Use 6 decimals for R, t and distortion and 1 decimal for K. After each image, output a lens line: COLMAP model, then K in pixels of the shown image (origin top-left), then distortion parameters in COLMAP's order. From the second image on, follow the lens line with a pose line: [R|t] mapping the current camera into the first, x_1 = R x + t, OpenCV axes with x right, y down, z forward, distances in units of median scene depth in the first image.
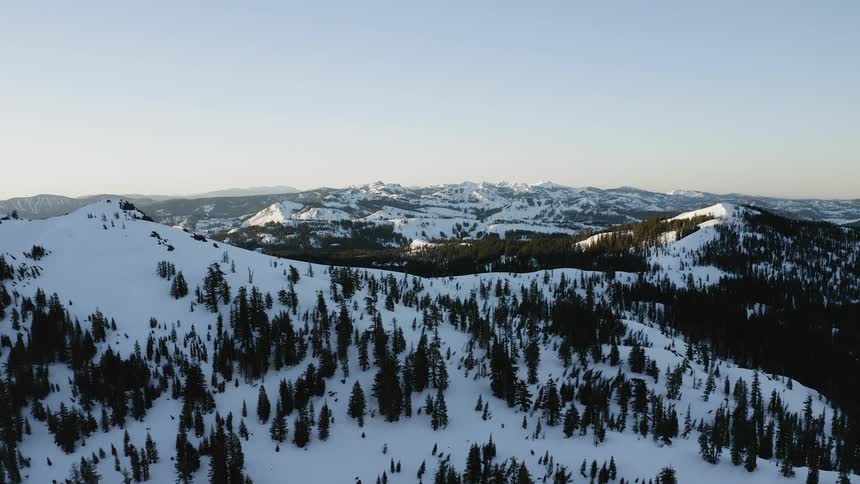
lens RADIAL K [[688.9, 0, 430.0], [0, 688.9, 242.0], [0, 0, 1]] dist [-0.192266, 0.009278]
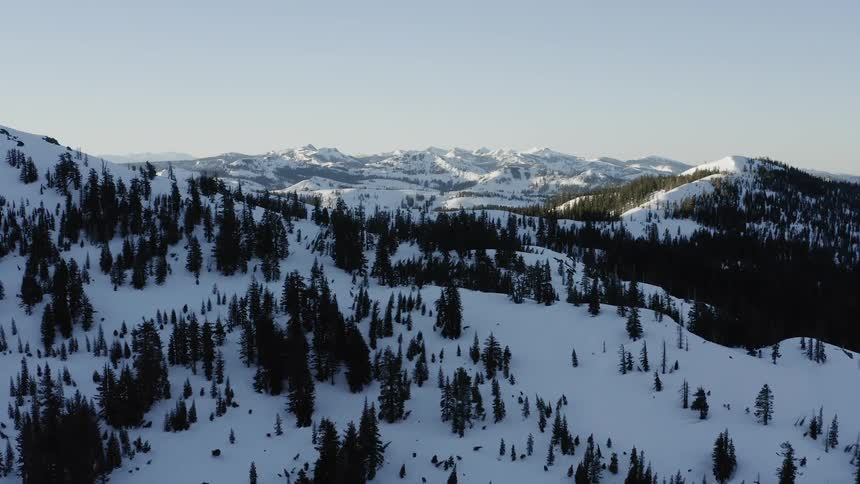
lens RADIAL K [[970.5, 0, 425.9], [0, 970.5, 243.6], [0, 0, 1]] dist [-0.195984, 0.001991]
pose [[0.998949, 0.008539, 0.045025, 0.128968], [-0.008988, 0.999912, 0.009779, 0.139120], [-0.044937, -0.010174, 0.998938, -0.350868]]
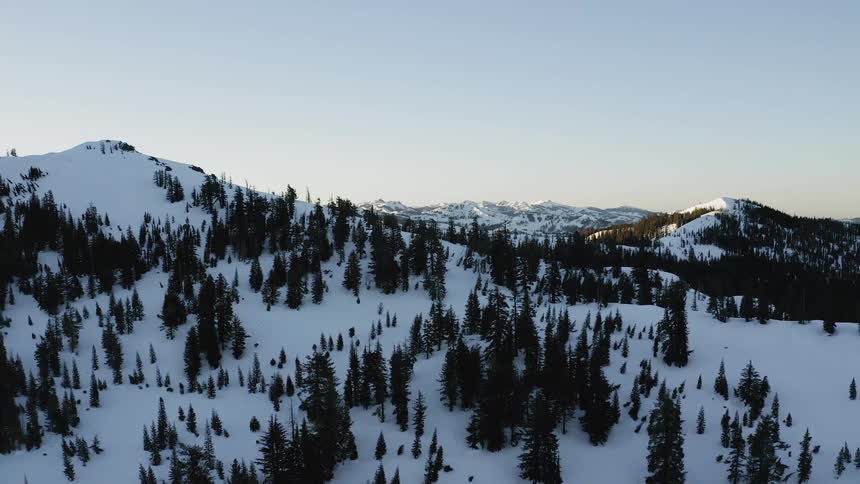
lens RADIAL K [[688.9, 0, 430.0], [0, 688.9, 242.0], [0, 0, 1]] dist [-0.192266, 0.009278]
pose [[0.999988, 0.004903, -0.000513, 0.002508], [-0.004916, 0.999540, -0.029942, 0.154828], [0.000366, 0.029945, 0.999551, 0.013307]]
